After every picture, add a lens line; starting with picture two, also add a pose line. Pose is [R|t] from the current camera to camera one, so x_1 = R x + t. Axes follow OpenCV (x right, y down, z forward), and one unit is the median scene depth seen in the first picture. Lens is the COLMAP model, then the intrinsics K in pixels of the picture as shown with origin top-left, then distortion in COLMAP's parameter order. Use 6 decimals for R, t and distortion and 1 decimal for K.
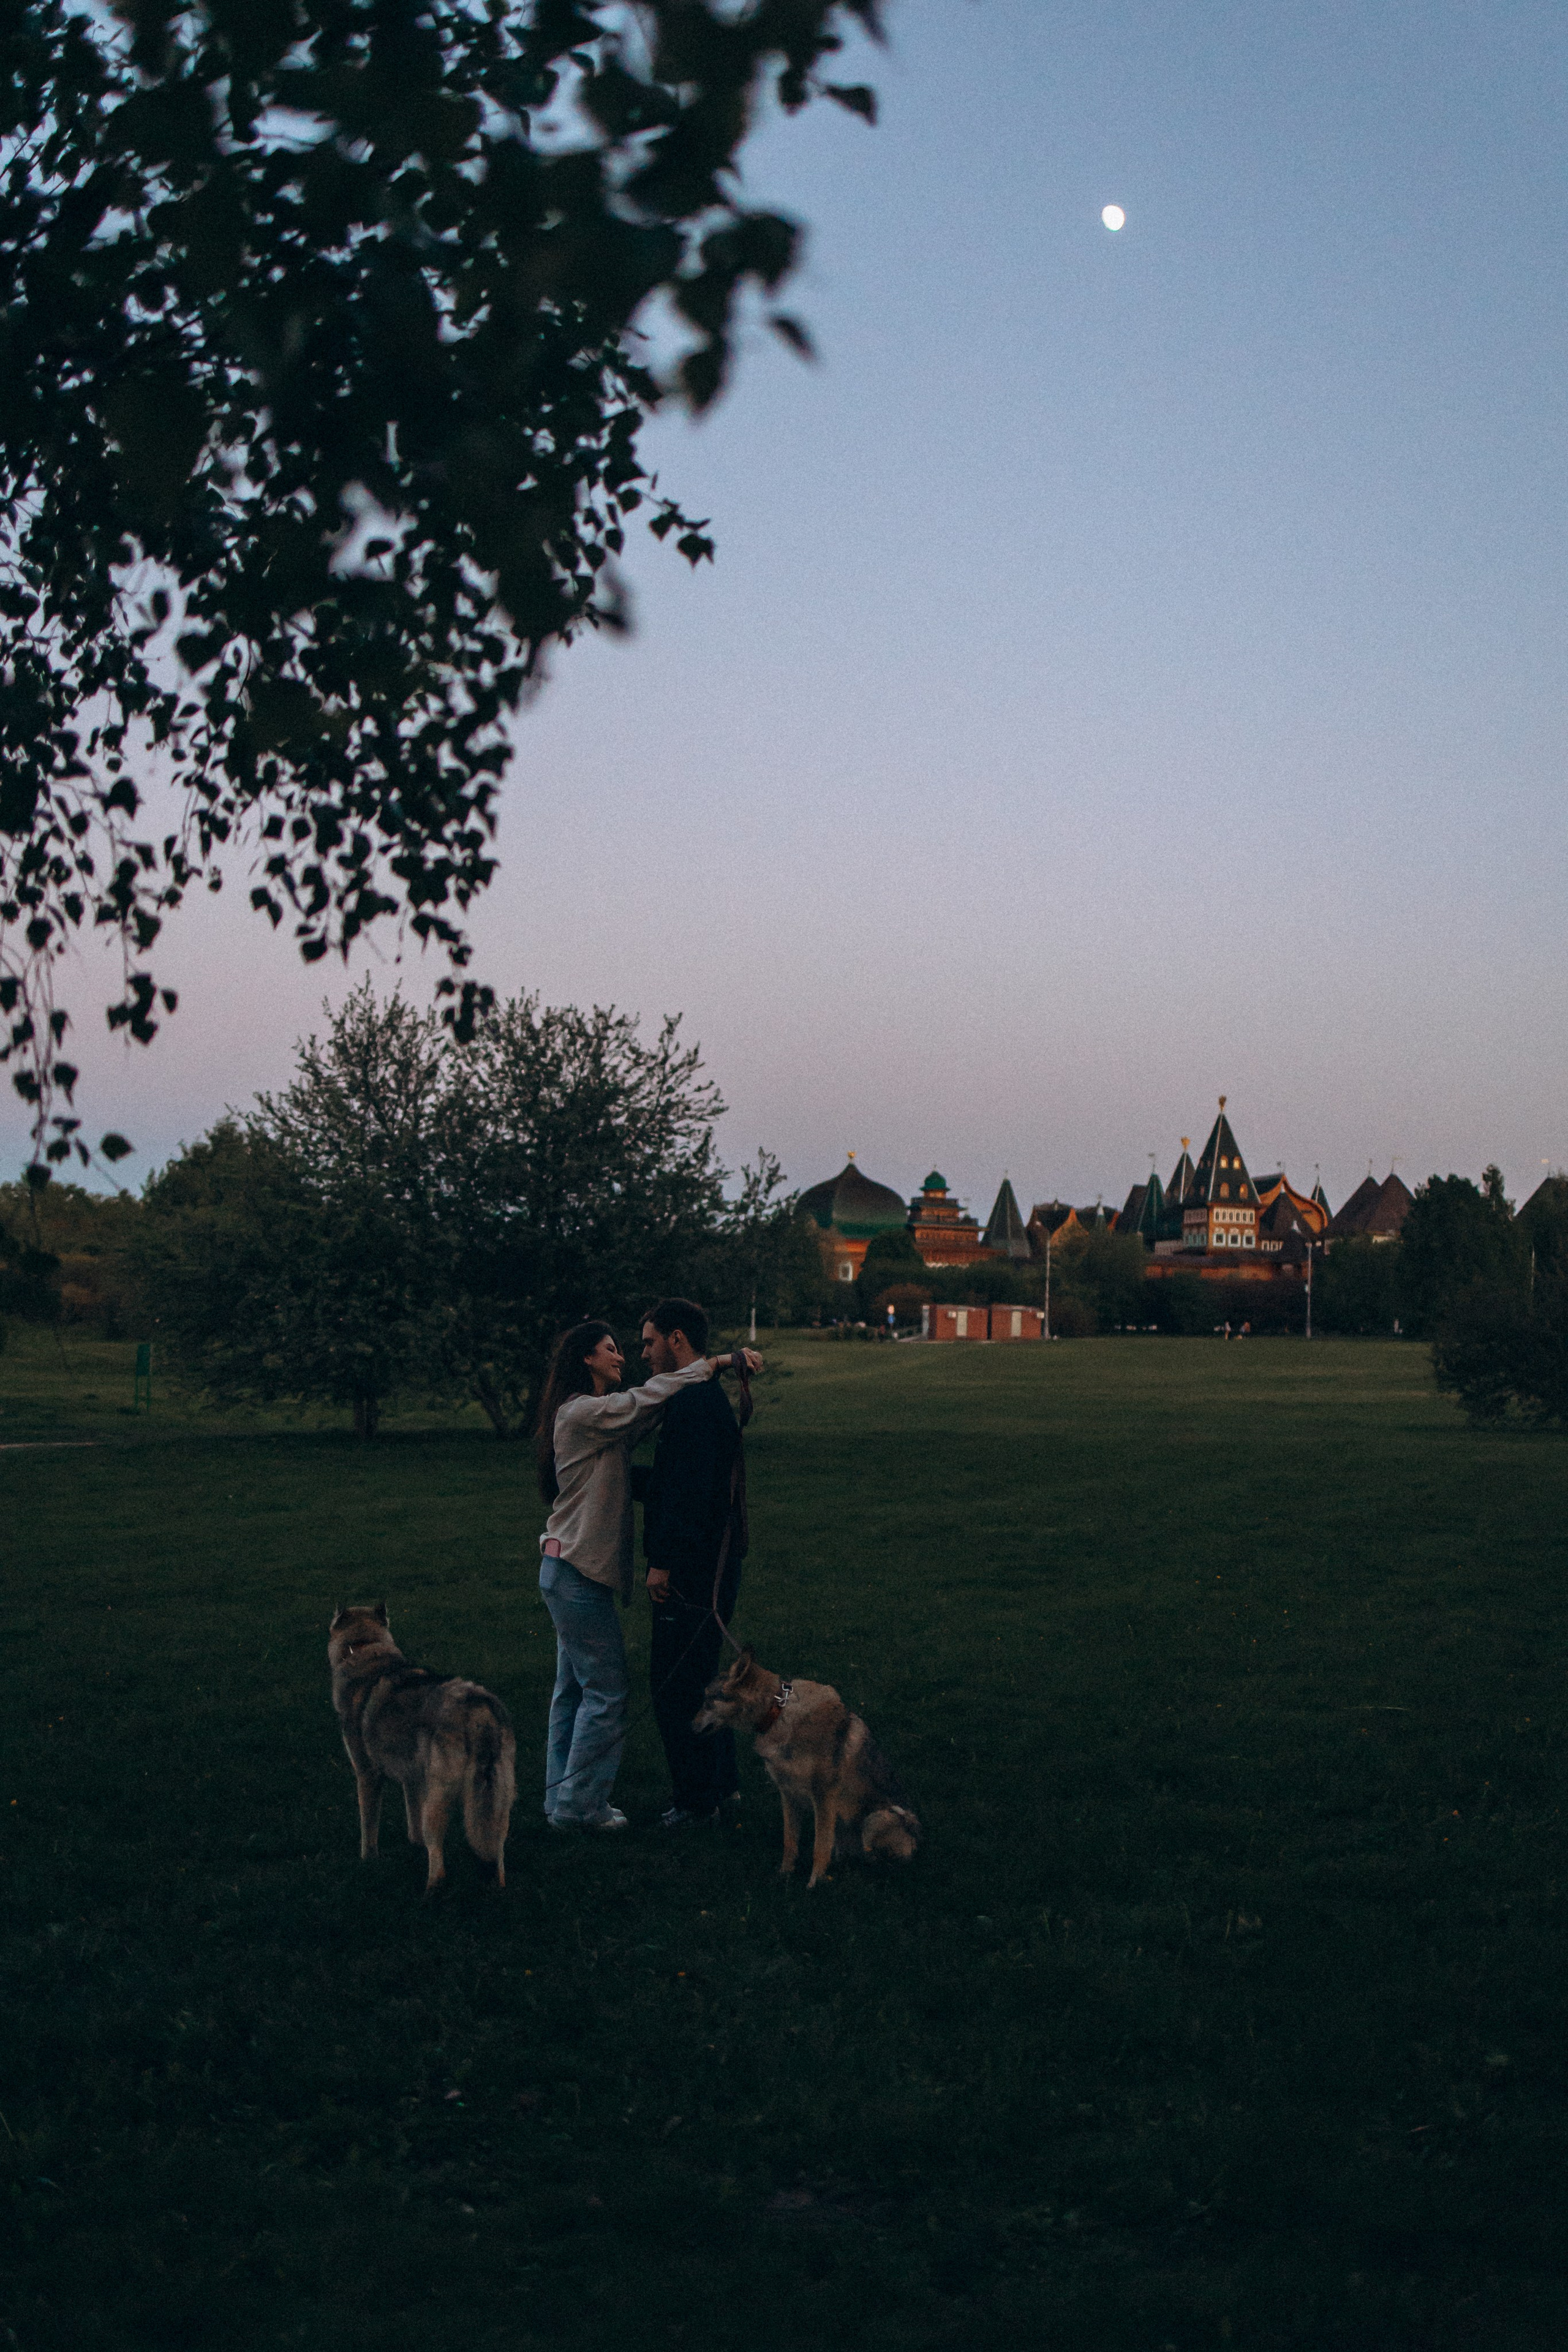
lens RADIAL K [[2381.7, 0, 797.6], [0, 2381.7, 1230.8], [0, 0, 1]] dist [-0.076026, 0.000000]
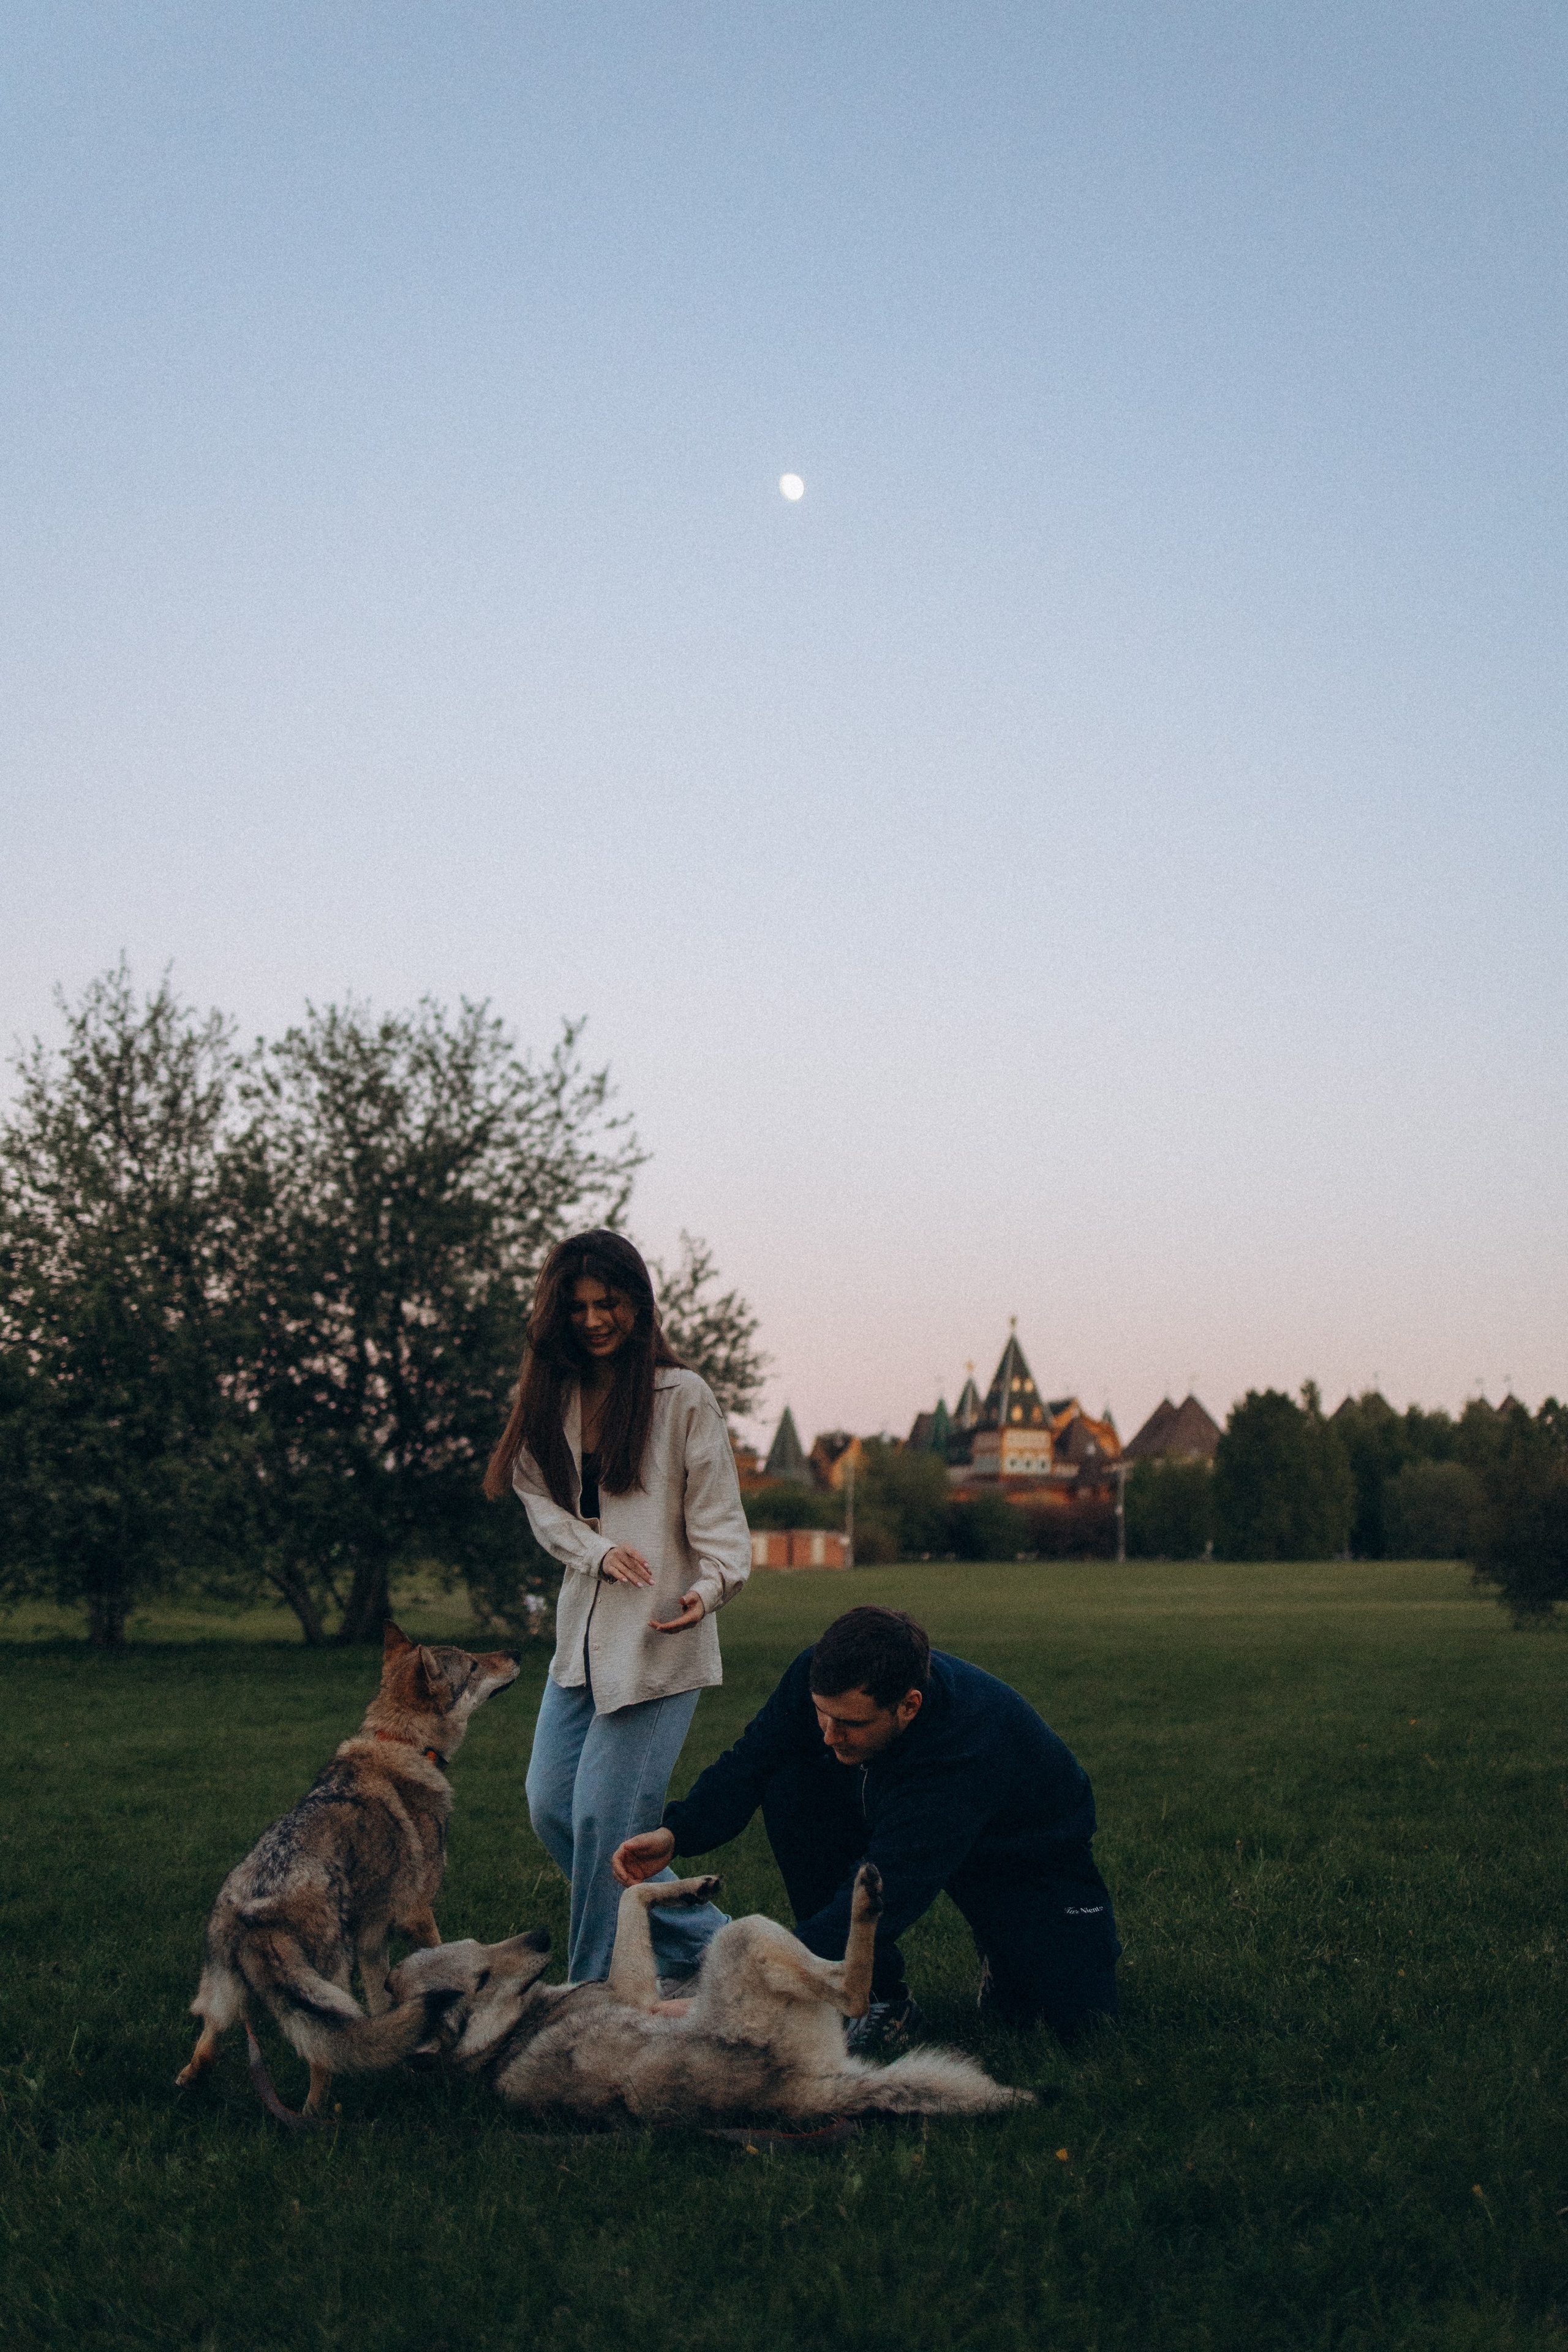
lens RADIAL K [[2381.7, 0, 797.8], [0, 2381.7, 1193.4], [0, 0, 1]] dist [-0.076026, 0.000000]
pose [[0.994849, 0.002653, 0.101336, -0.055047], [0.009123, 0.993258, -0.115565, 0.037694], [-0.100960, 0.115894, 0.988117, 0.306651]]
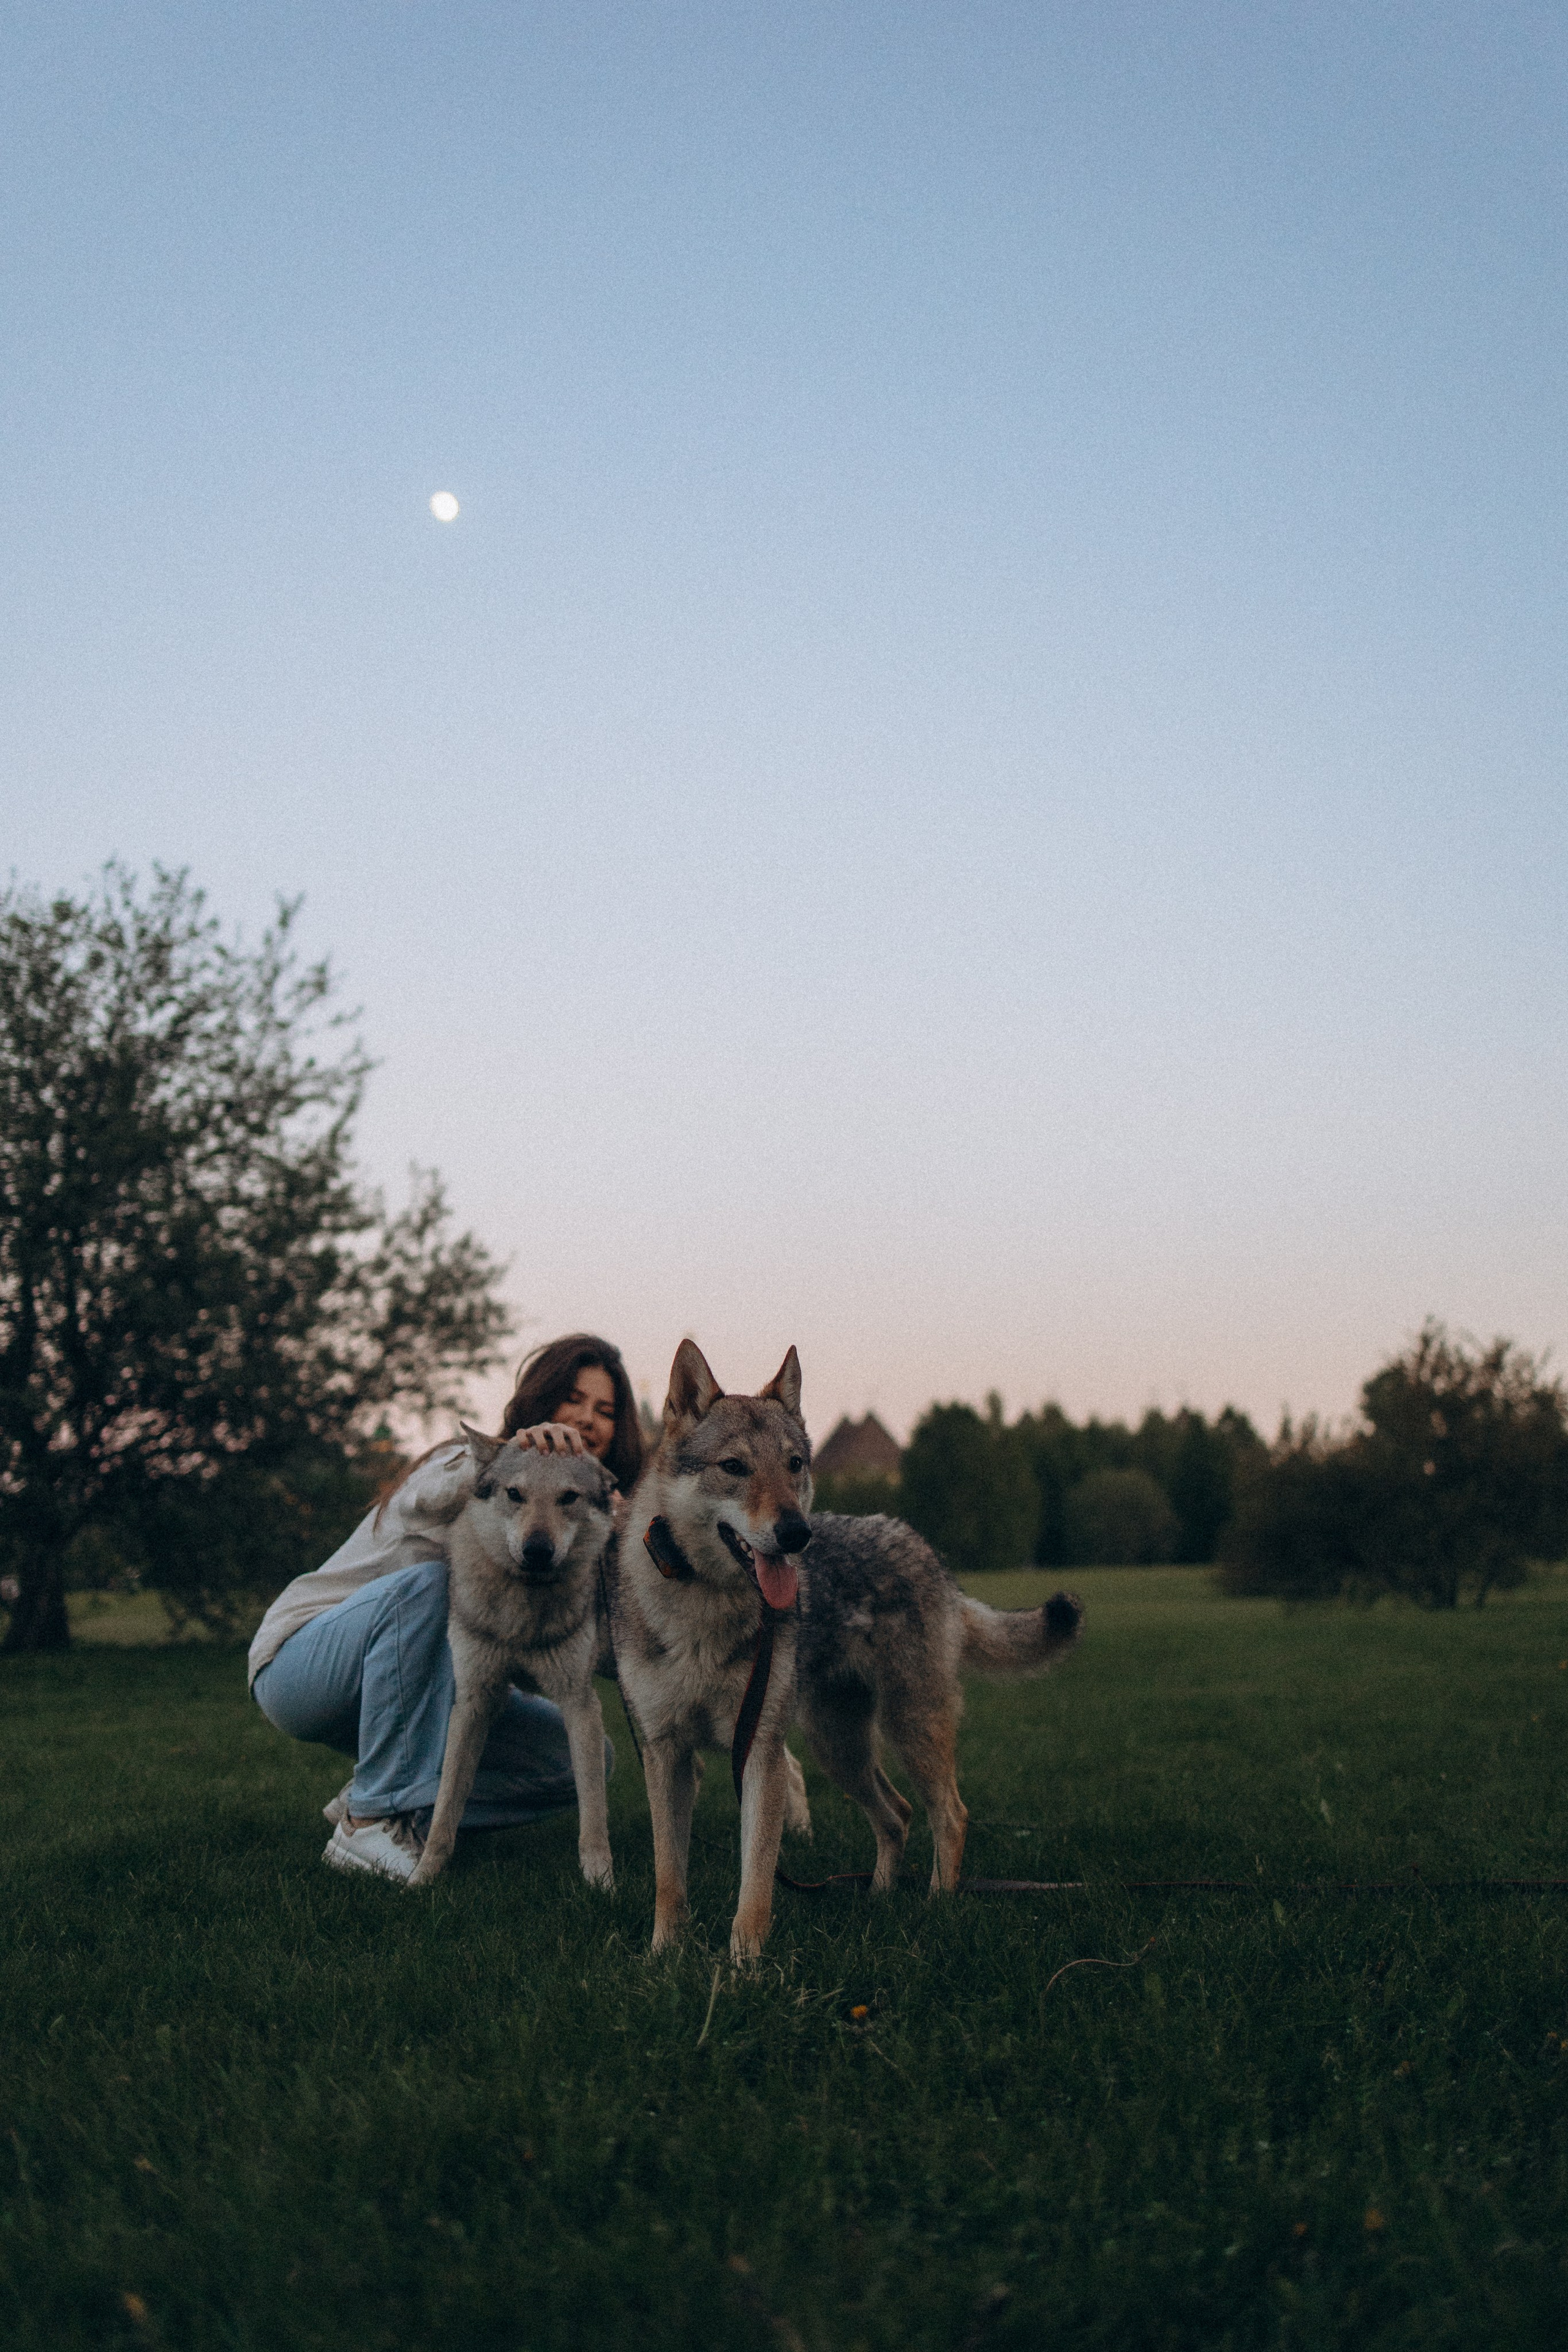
lens RADIAL K [[2381.7, 0, 788.5], [0, 2381.7, 1176.1], [0, 0, 1]] dist [-0.076026, 0.000000]
pose [[0.971919, -0.000829, 0.235313, -0.067044], [0.032611, 0.990819, -0.131203, 0.053136], [-0.233044, 0.135192, 0.963023, 0.409459]]
